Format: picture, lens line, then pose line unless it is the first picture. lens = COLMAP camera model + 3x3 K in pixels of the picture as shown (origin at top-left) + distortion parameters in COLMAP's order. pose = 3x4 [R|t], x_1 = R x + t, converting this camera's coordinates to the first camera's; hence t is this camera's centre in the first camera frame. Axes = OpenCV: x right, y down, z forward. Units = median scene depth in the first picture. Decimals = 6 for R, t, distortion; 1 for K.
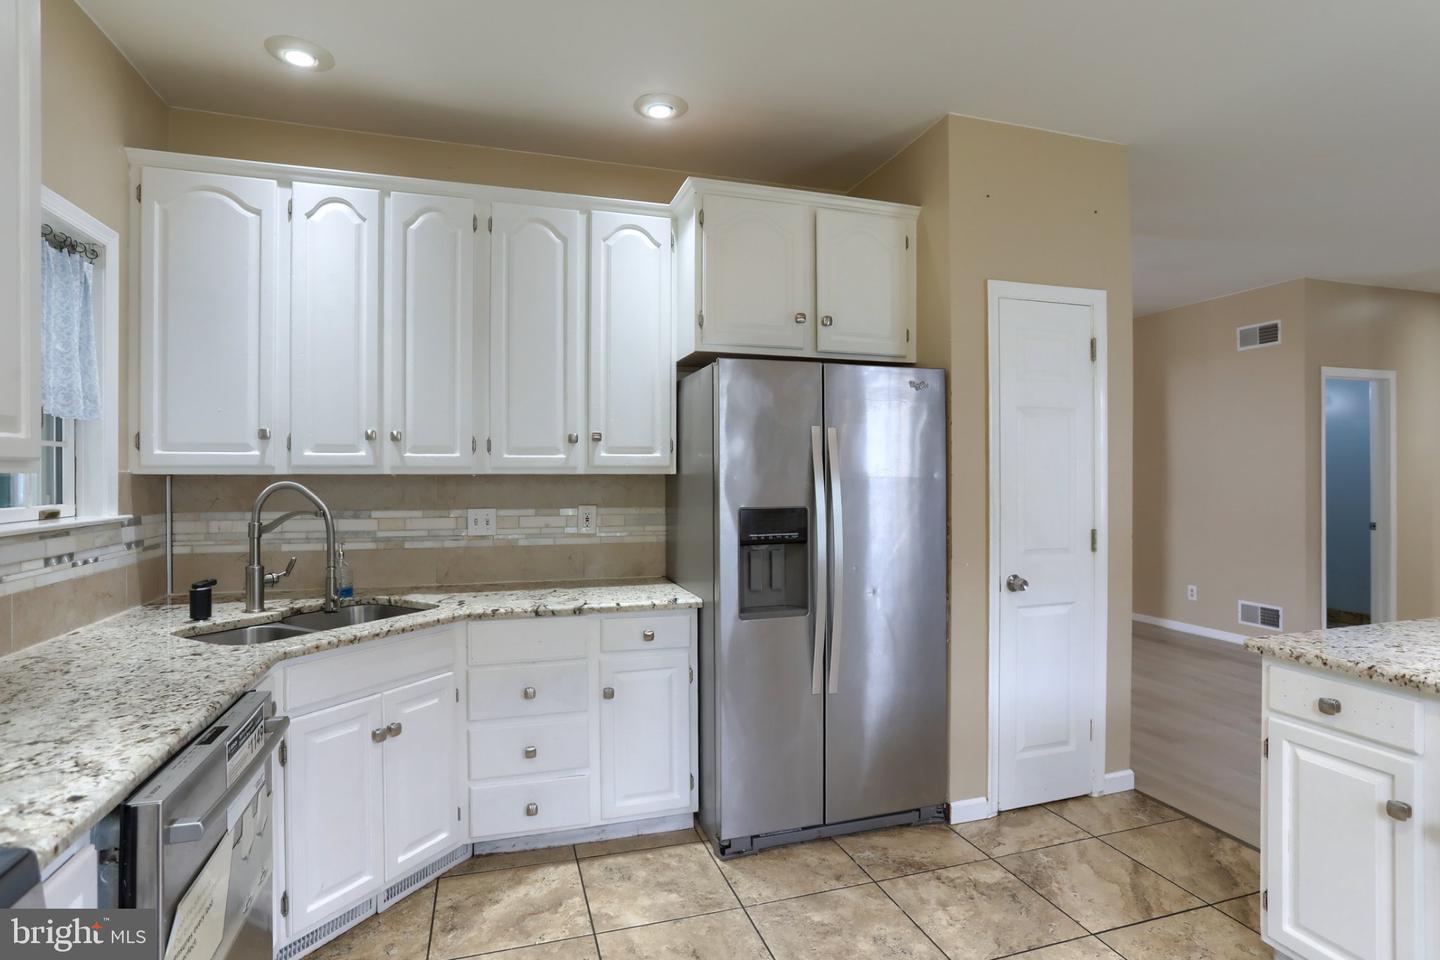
lens RADIAL K [[762.4, 0, 718.3], [0, 762.4, 470.2], [0, 0, 1]] dist [-0.005013, -0.000051]
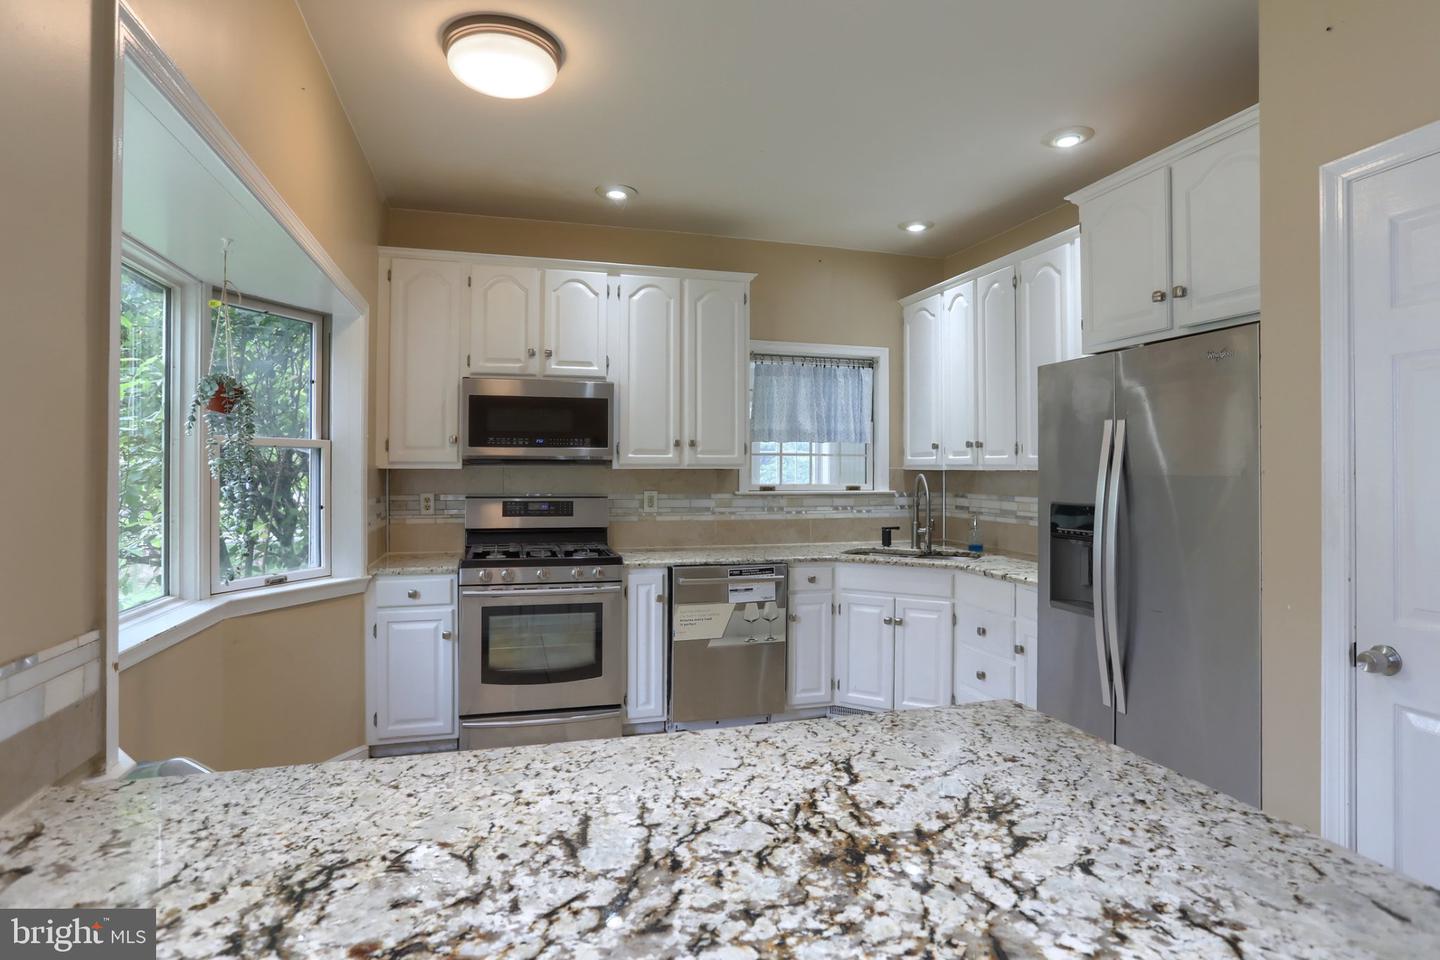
lens RADIAL K [[762.4, 0, 716.6], [0, 762.4, 474.8], [0, 0, 1]] dist [-0.005013, -0.000051]
pose [[-0.024183, 0.006871, -0.999684, 1.092689], [0.001170, 0.999976, 0.006845, 0.003911], [0.999707, -0.001005, -0.024190, 0.548632]]
